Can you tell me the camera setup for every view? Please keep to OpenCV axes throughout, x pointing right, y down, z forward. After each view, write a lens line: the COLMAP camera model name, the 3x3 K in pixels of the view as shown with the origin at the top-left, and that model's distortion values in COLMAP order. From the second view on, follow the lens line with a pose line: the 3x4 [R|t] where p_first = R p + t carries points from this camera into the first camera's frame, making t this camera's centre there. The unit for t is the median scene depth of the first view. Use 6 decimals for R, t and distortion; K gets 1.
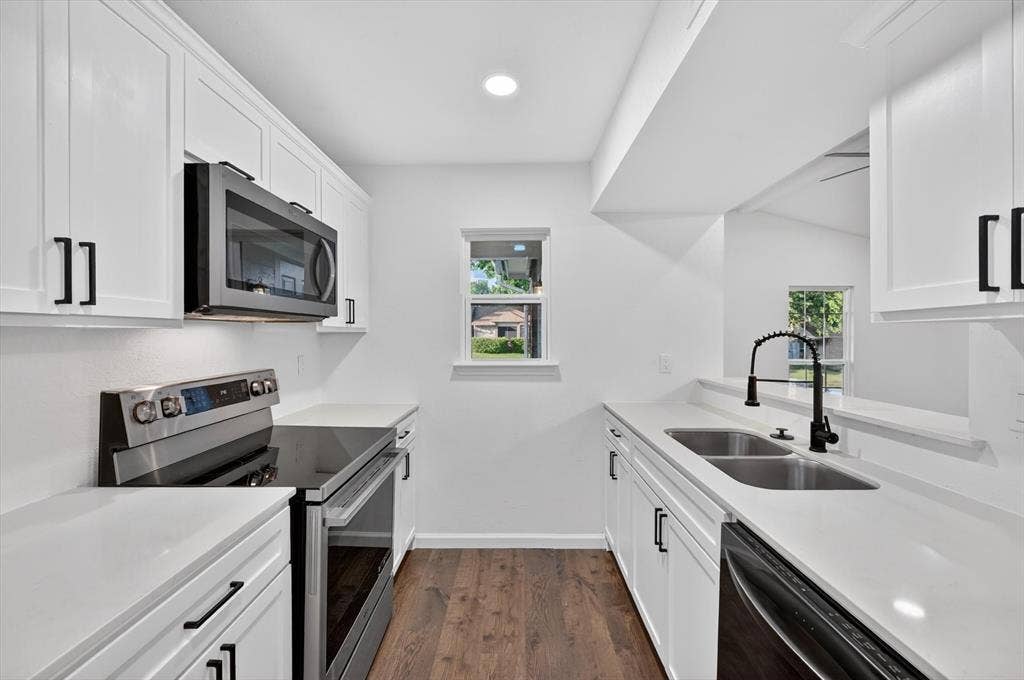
lens RADIAL K [[406.4, 0, 510.9], [0, 406.4, 335.4], [0, 0, 1]] dist [0.002566, -0.000190]
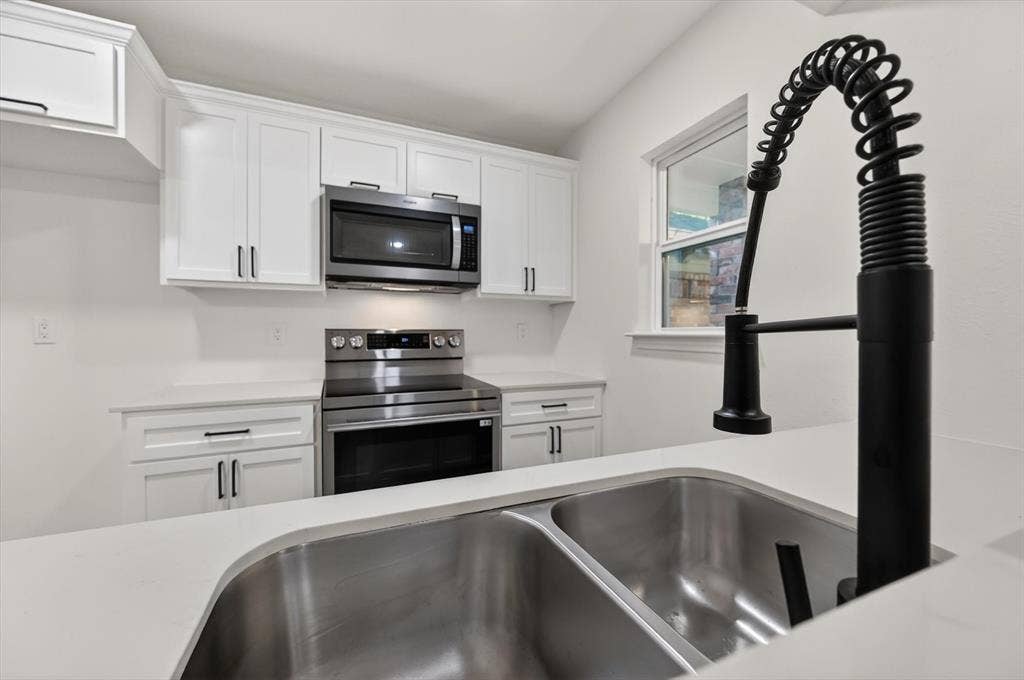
lens RADIAL K [[406.4, 0, 513.9], [0, 406.4, 334.8], [0, 0, 1]] dist [0.002566, -0.000190]
pose [[0.406574, 0.005662, -0.913600, 0.736572], [-0.003570, 0.999983, 0.004609, 0.107915], [0.913611, 0.001387, 0.406588, 0.728148]]
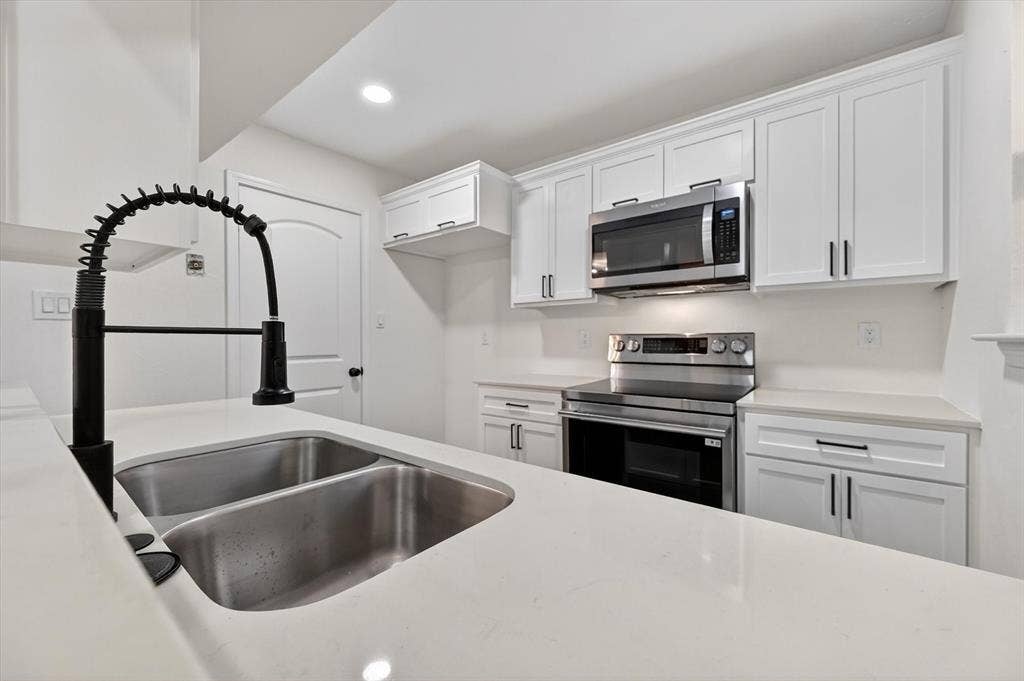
lens RADIAL K [[406.4, 0, 512.7], [0, 406.4, 339.3], [0, 0, 1]] dist [0.002566, -0.000190]
pose [[-0.611102, 0.004282, -0.791540, 0.717739], [0.003120, 0.999991, 0.003001, 0.110871], [0.791545, -0.000635, -0.611110, 1.330560]]
